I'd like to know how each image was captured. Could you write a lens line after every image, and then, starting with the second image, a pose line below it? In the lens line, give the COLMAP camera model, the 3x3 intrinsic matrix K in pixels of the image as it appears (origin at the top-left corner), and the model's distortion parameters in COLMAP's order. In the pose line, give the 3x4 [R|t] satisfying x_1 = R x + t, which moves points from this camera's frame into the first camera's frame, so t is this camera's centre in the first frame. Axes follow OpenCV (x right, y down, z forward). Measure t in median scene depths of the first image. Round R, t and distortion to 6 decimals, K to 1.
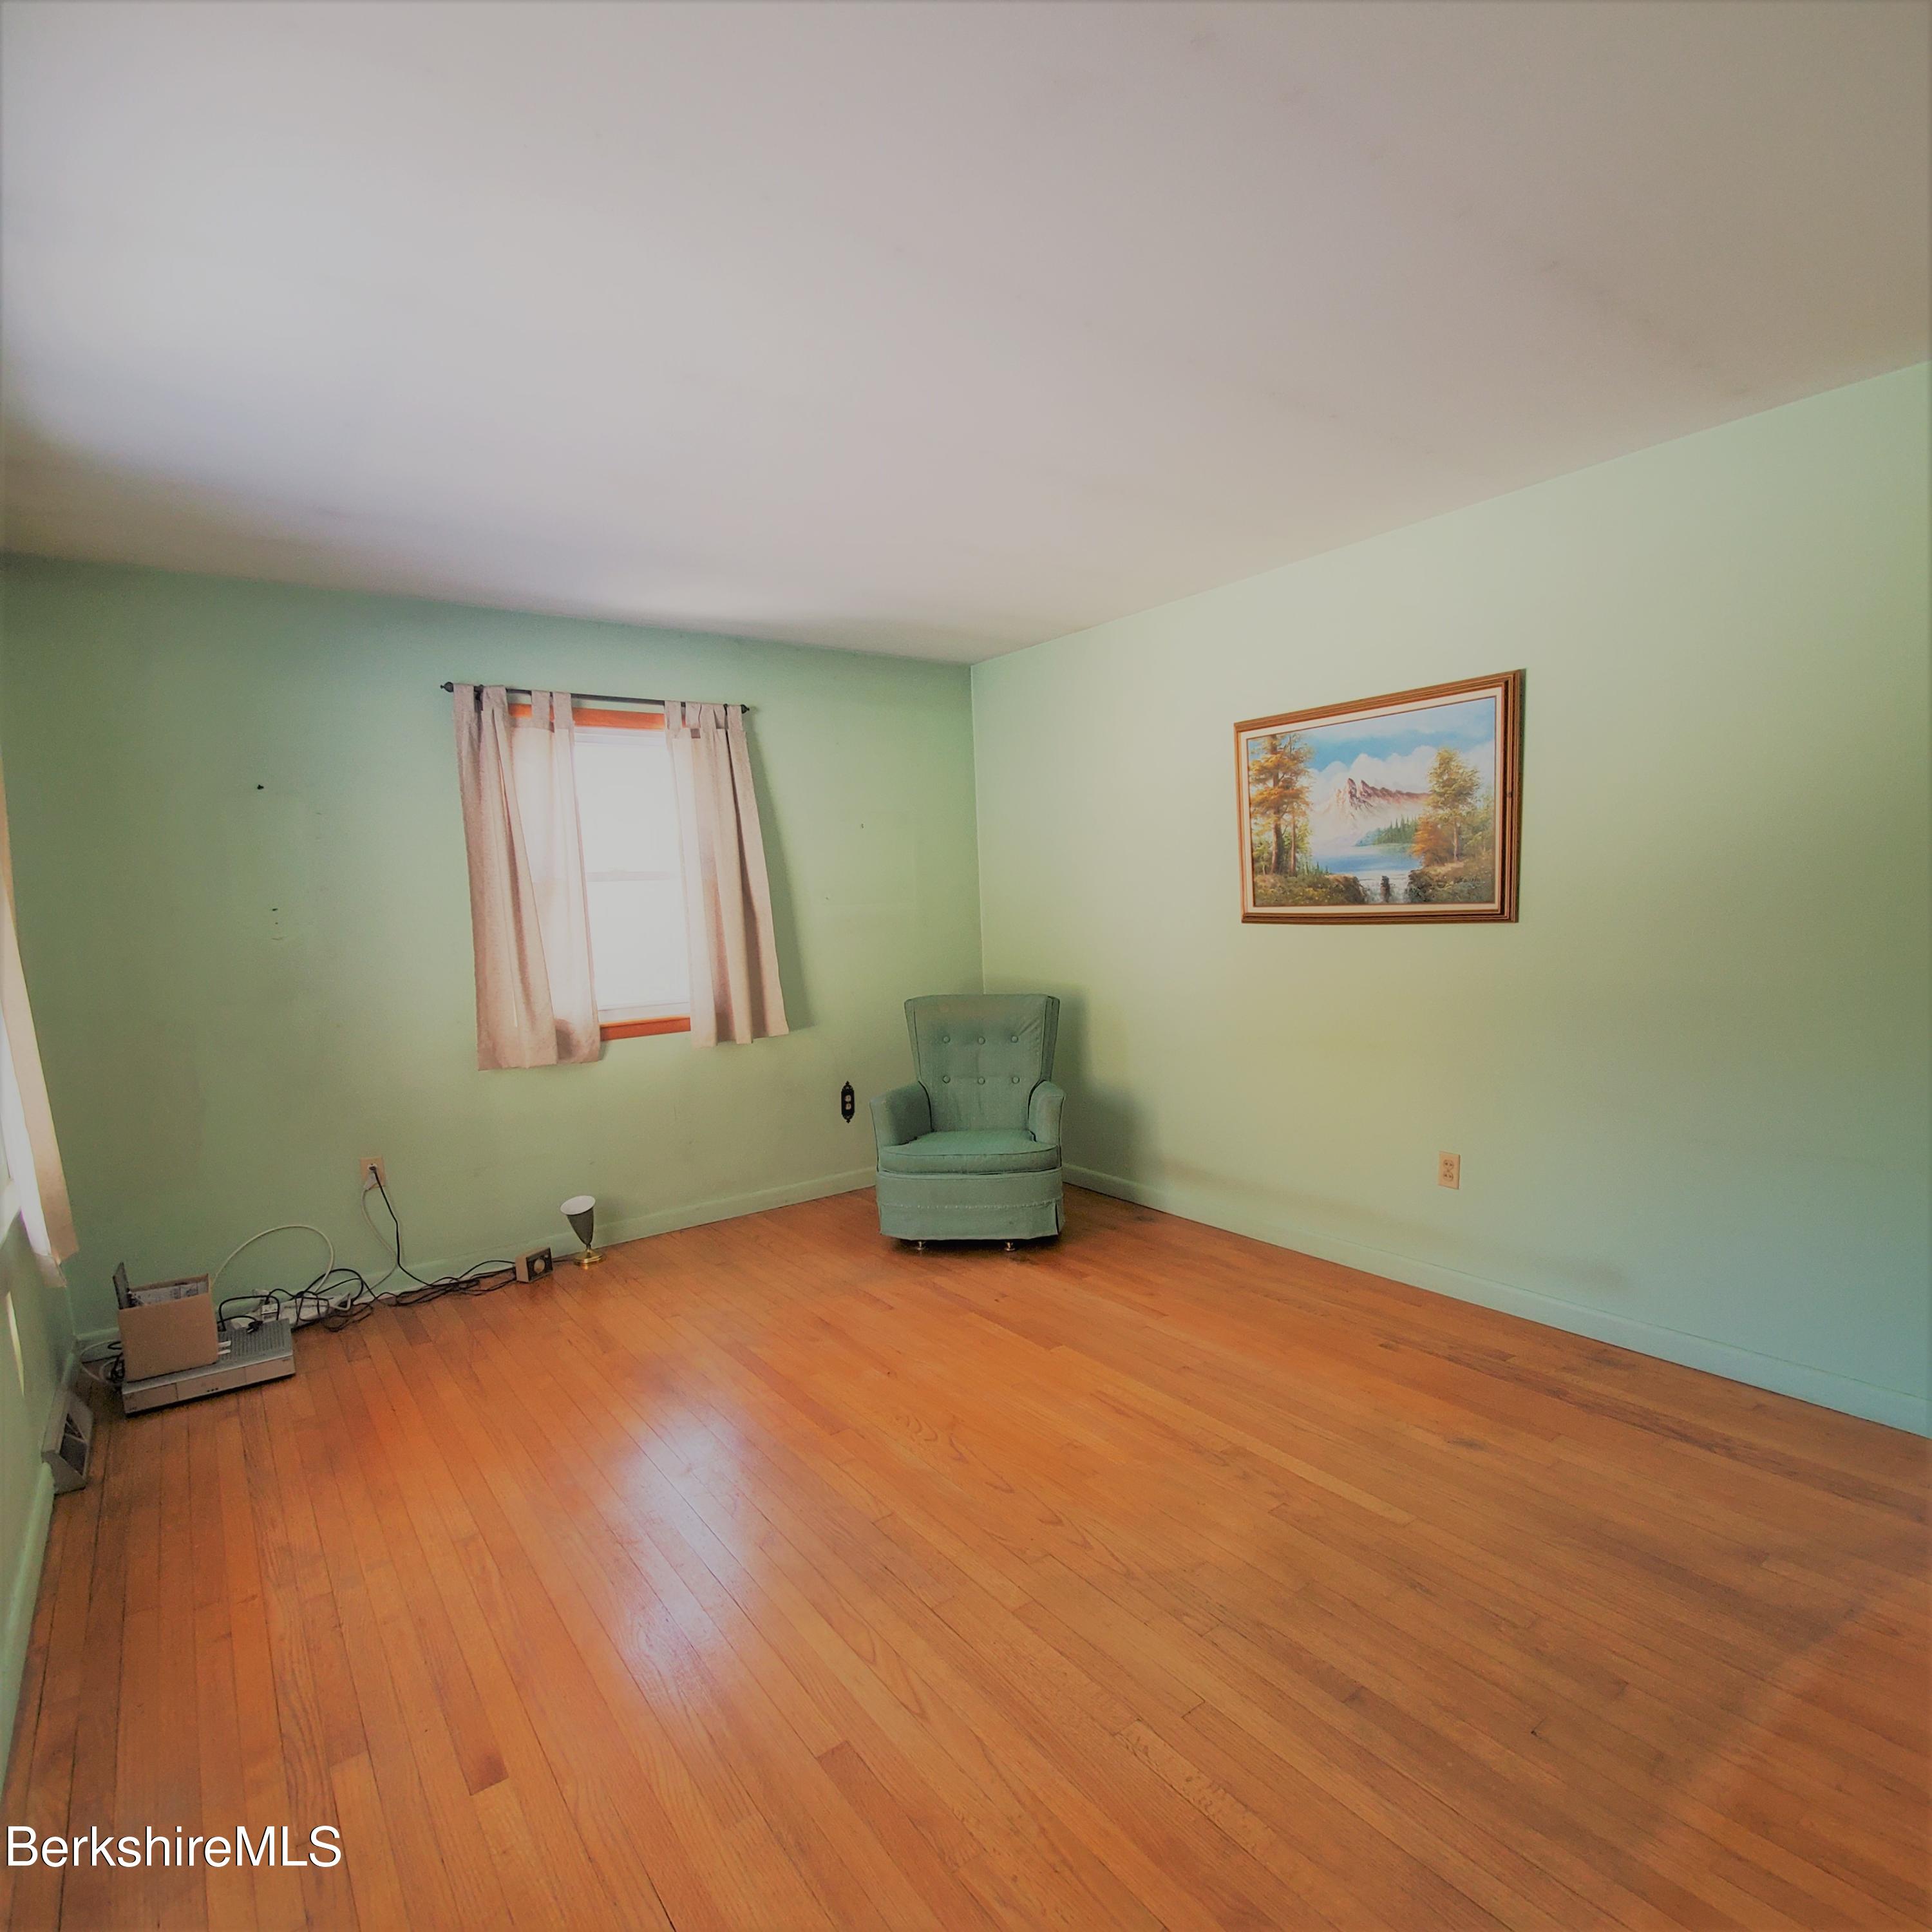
lens RADIAL K [[1066.7, 0, 982.1], [0, 1066.7, 1008.8], [0, 0, 1]] dist [0.003782, -0.001917]
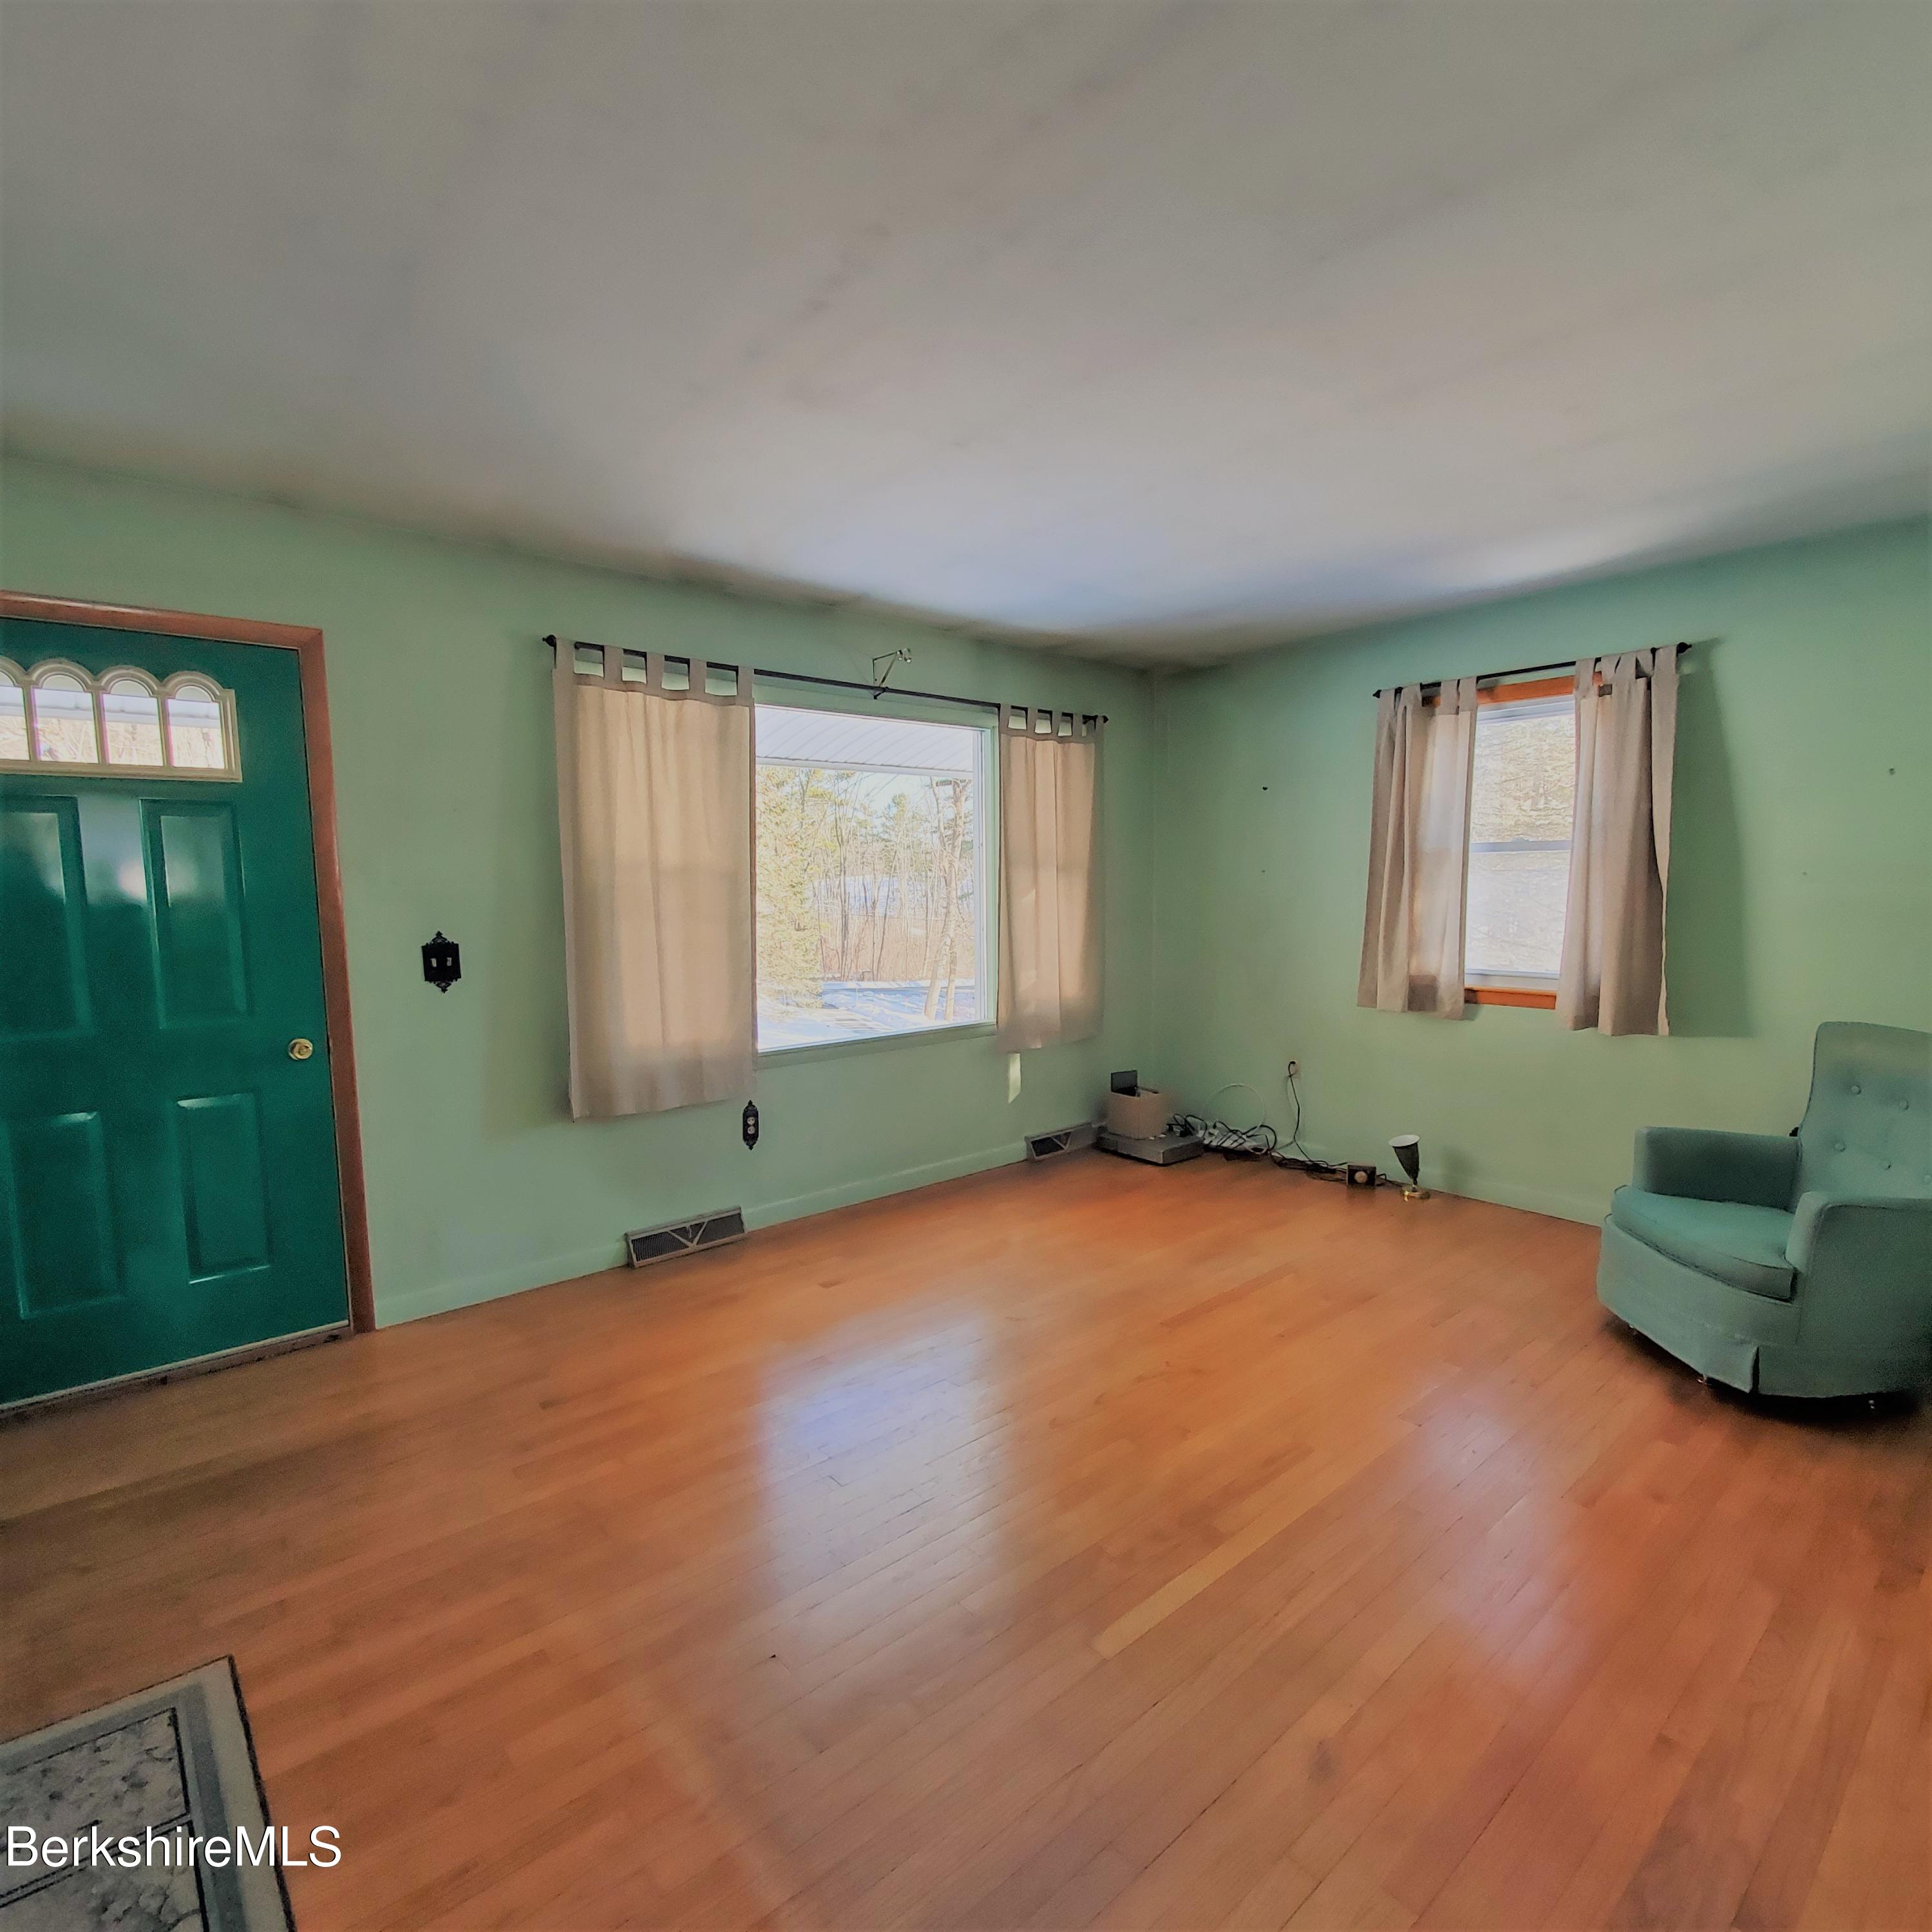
lens RADIAL K [[1006.3, 0, 965.1], [0, 1006.3, 969.9], [0, 0, 1]] dist [-0.005607, -0.010096]
pose [[0.064275, 0.125561, -0.990002, 0.620659], [-0.101506, 0.987730, 0.118682, -0.072662], [0.992756, 0.092863, 0.076232, 0.445145]]
